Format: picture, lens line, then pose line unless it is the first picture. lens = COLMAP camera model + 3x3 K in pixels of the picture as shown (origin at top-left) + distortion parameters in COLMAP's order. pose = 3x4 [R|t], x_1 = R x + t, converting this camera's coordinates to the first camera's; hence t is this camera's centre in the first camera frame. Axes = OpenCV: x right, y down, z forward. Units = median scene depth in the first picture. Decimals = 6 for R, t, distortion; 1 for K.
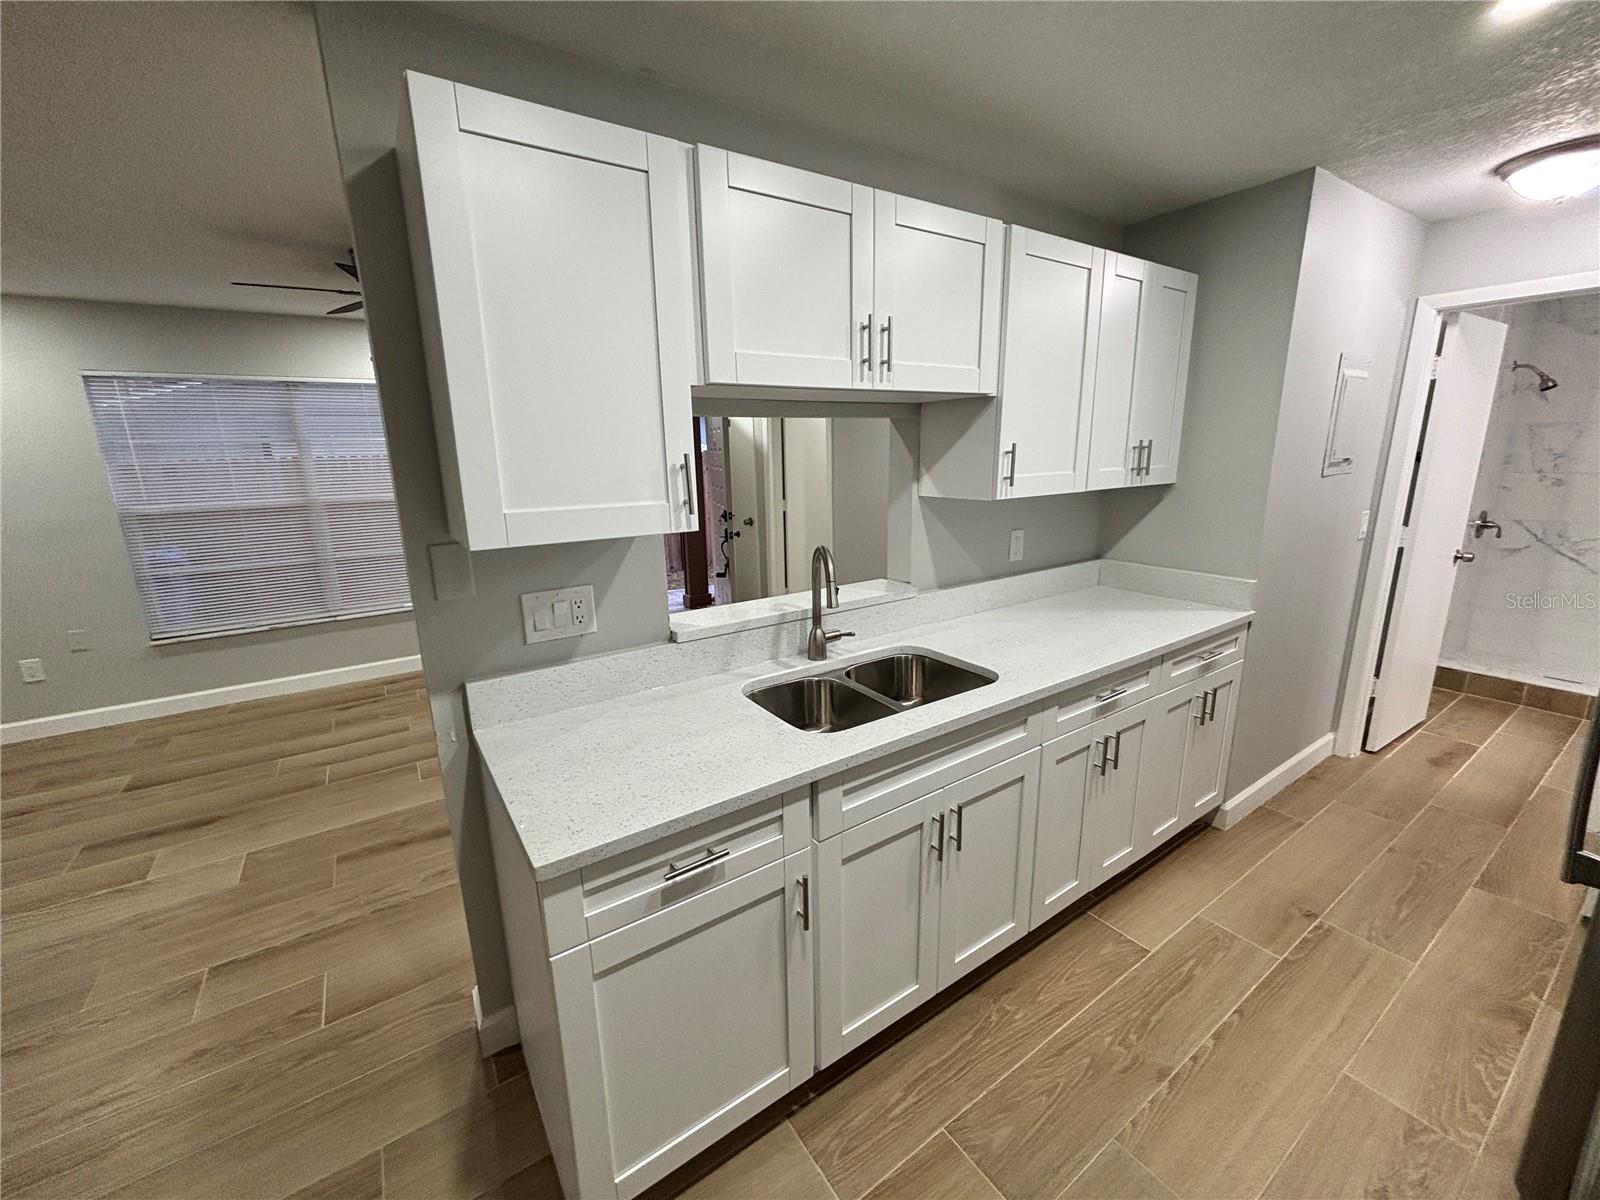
lens RADIAL K [[644.5, 0, 795.1], [0, 644.5, 594.9], [0, 0, 1]] dist [-0.002227, -0.000201]
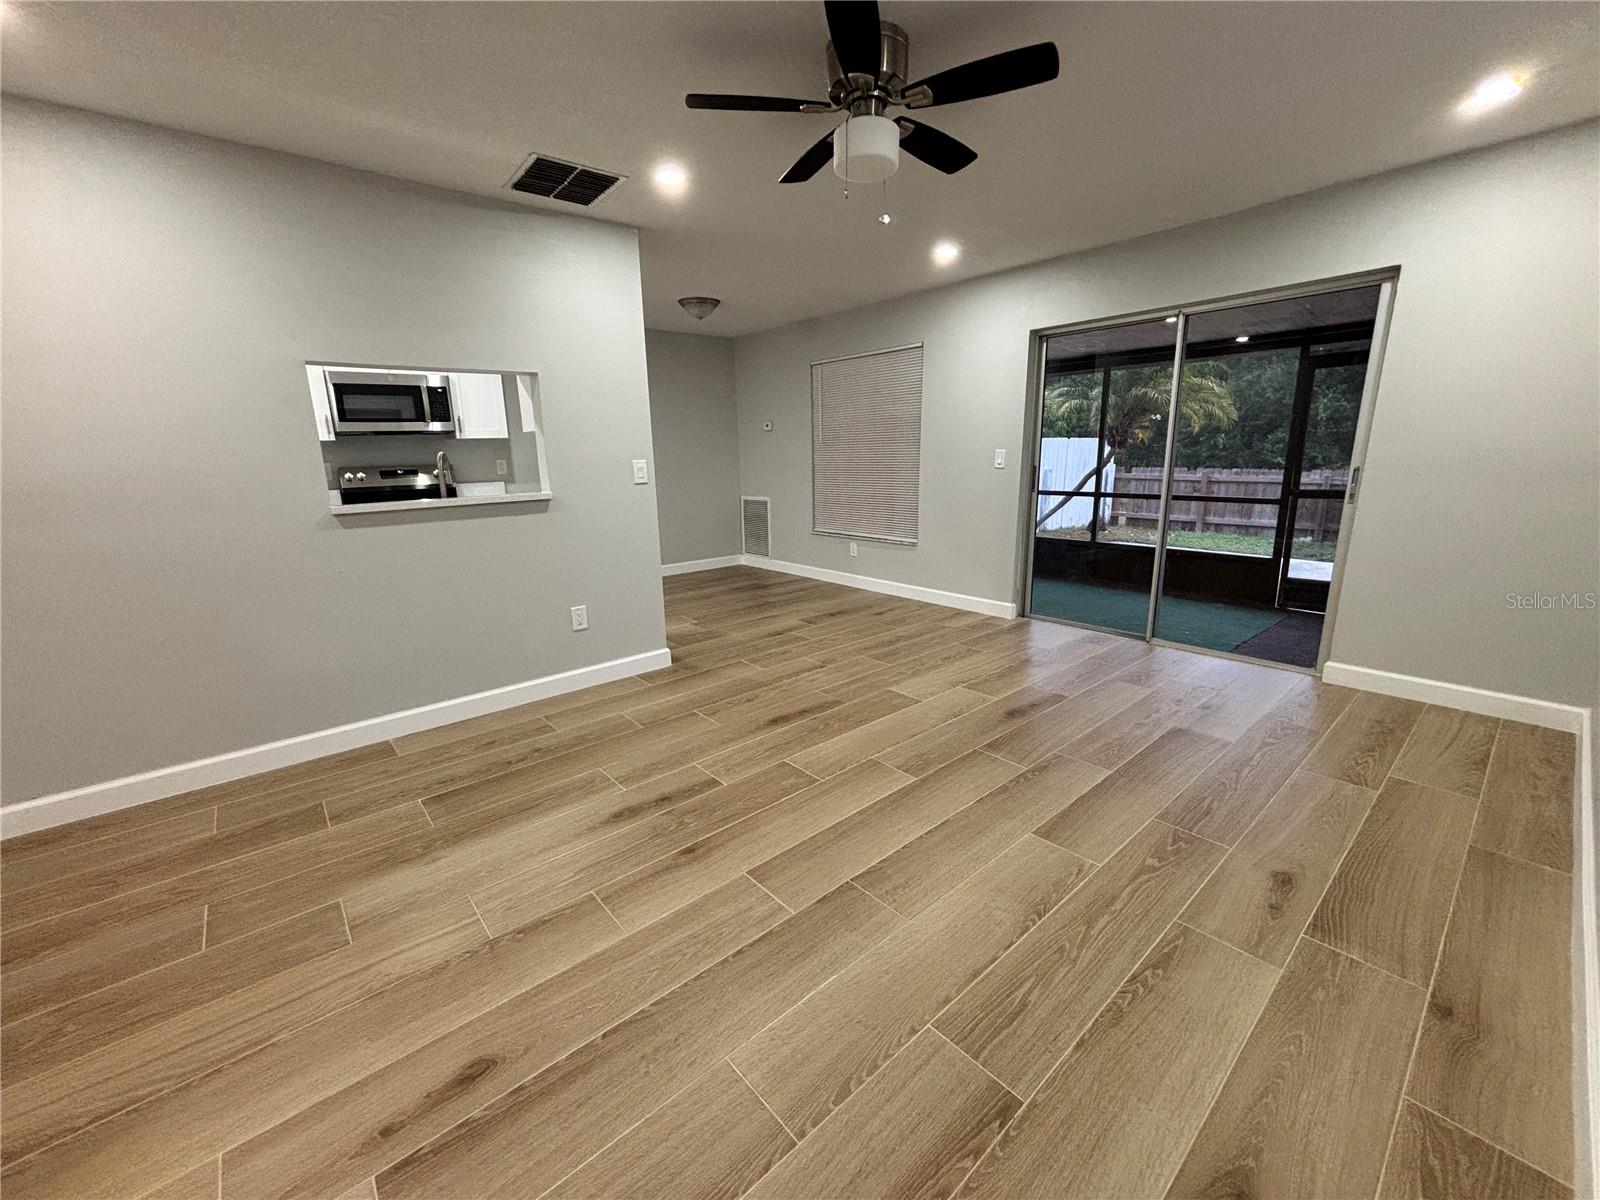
lens RADIAL K [[641.3, 0, 796.4], [0, 641.3, 598.5], [0, 0, 1]] dist [-0.001037, -0.000365]
pose [[-0.991931, 0.069873, -0.105782, -0.583930], [0.015506, 0.895008, 0.445781, -0.402681], [0.125823, 0.440544, -0.888870, 2.374215]]
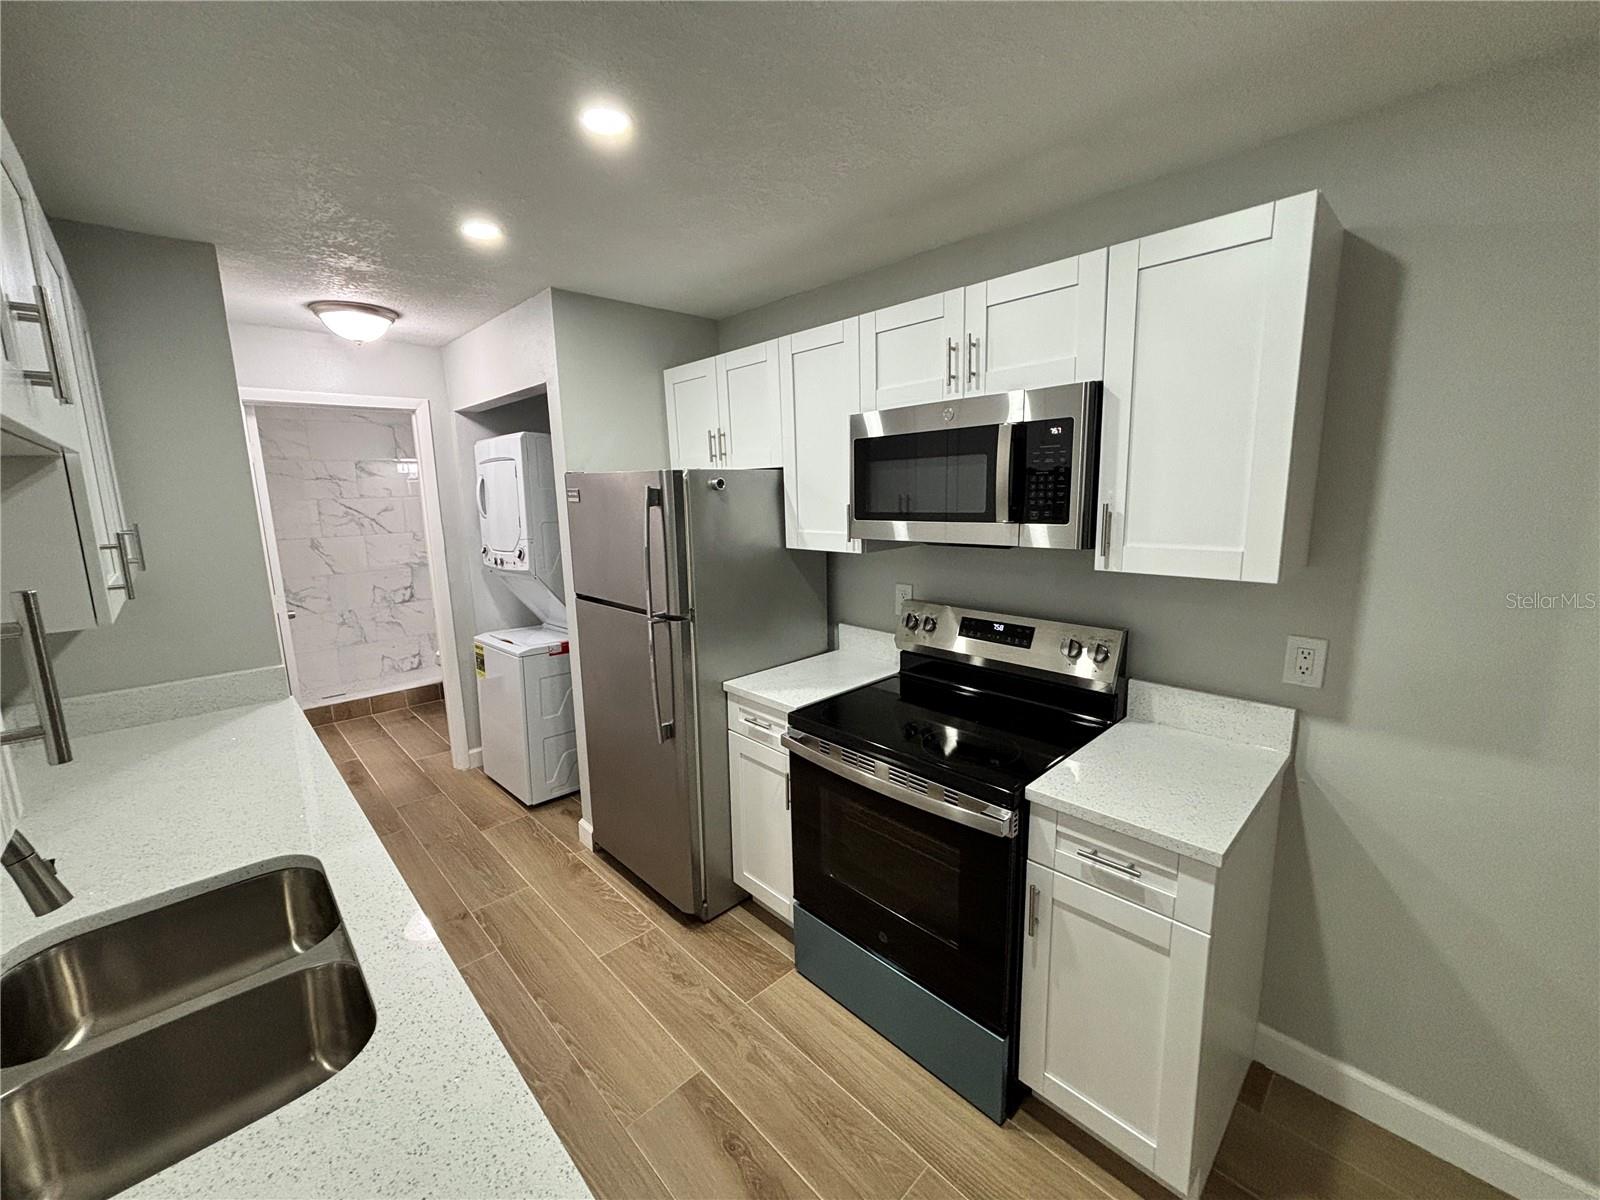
lens RADIAL K [[644.5, 0, 795.1], [0, 644.5, 594.9], [0, 0, 1]] dist [-0.002227, -0.000201]
pose [[-0.171423, -0.138230, 0.975452, -0.348329], [0.247790, 0.952231, 0.178485, -0.111158], [-0.953527, 0.272304, -0.128982, 0.408507]]
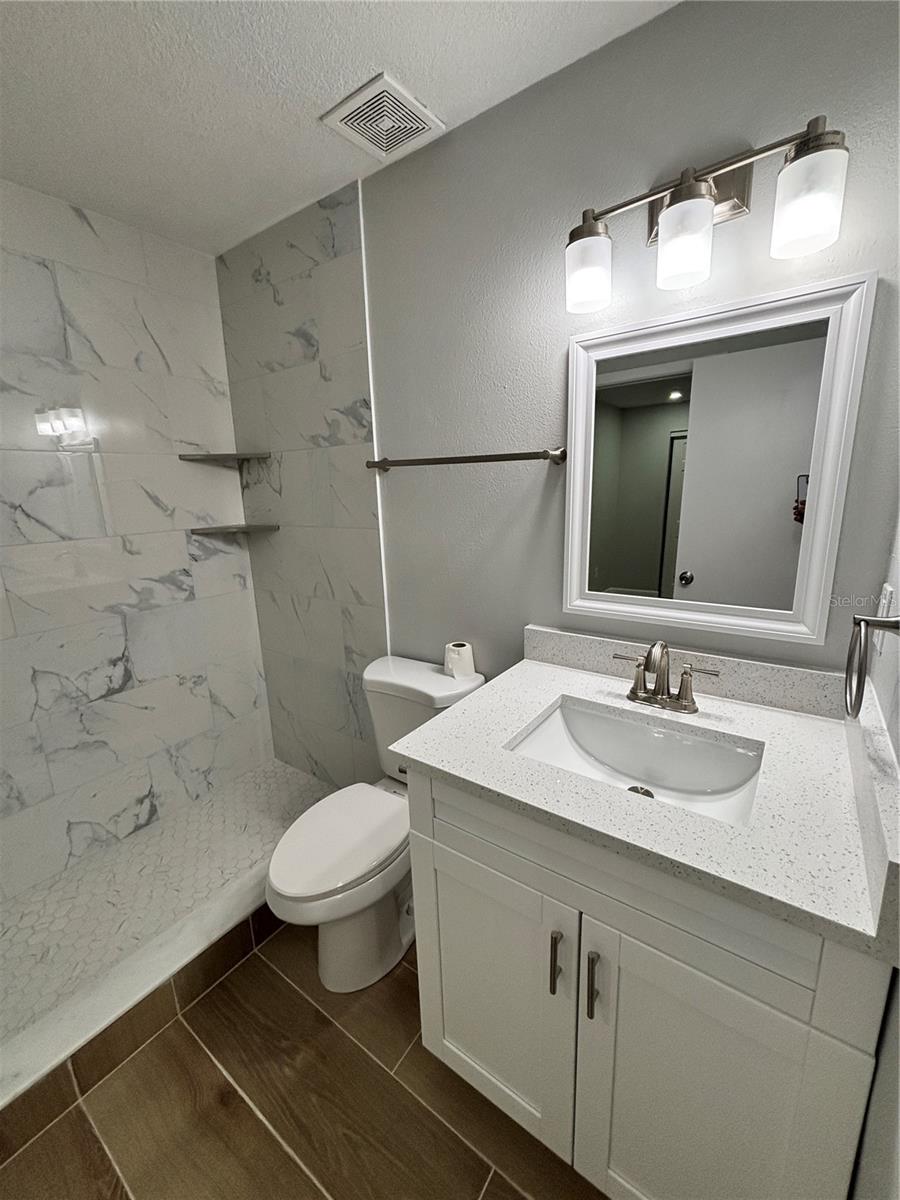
lens RADIAL K [[483.3, 0, 450.0], [0, 483.3, 600.0], [0, 0, 1]] dist [-0.002227, -0.000201]
pose [[-0.346462, -0.178741, 0.920878, 1.428669], [0.254194, 0.927062, 0.275576, -0.249759], [-0.902967, 0.329558, -0.275757, 1.200744]]
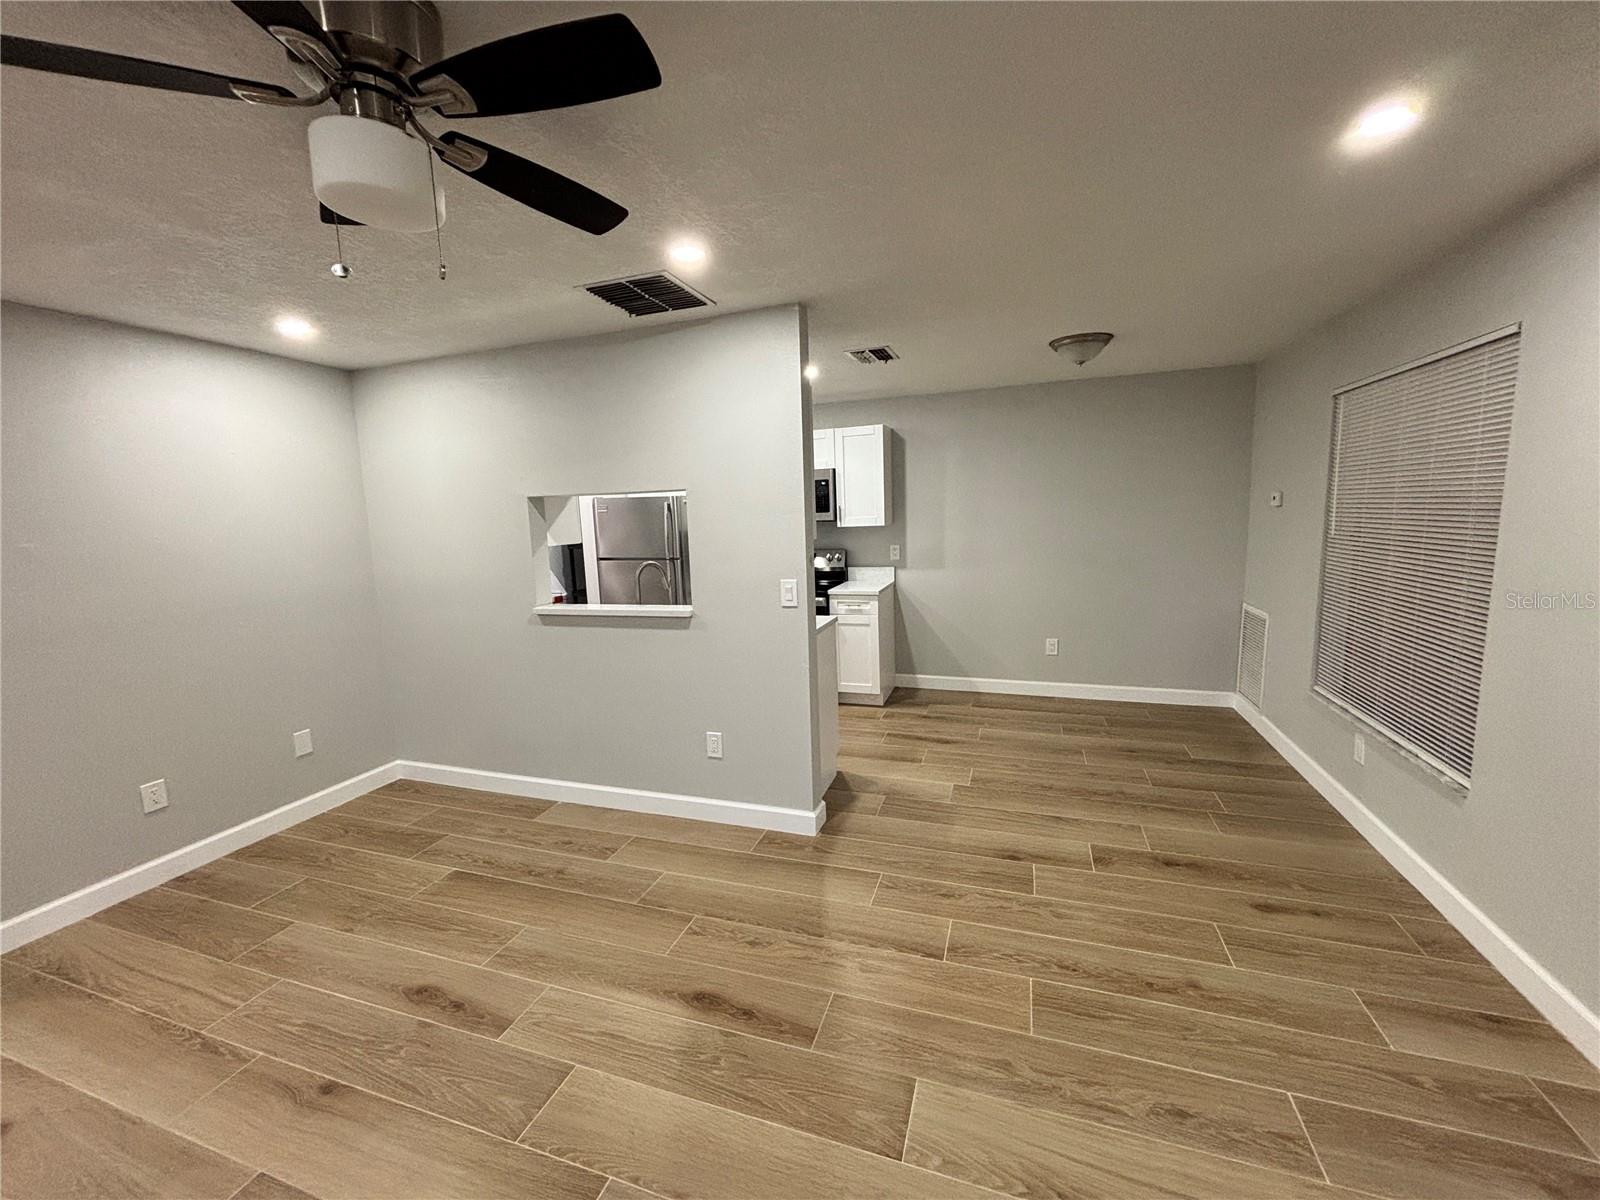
lens RADIAL K [[641.3, 0, 796.4], [0, 641.3, 598.5], [0, 0, 1]] dist [-0.001037, -0.000365]
pose [[-0.601411, -0.064019, 0.796370, -1.458913], [0.230522, 0.940486, 0.249693, -0.290796], [-0.764960, 0.333749, -0.550861, 1.457688]]
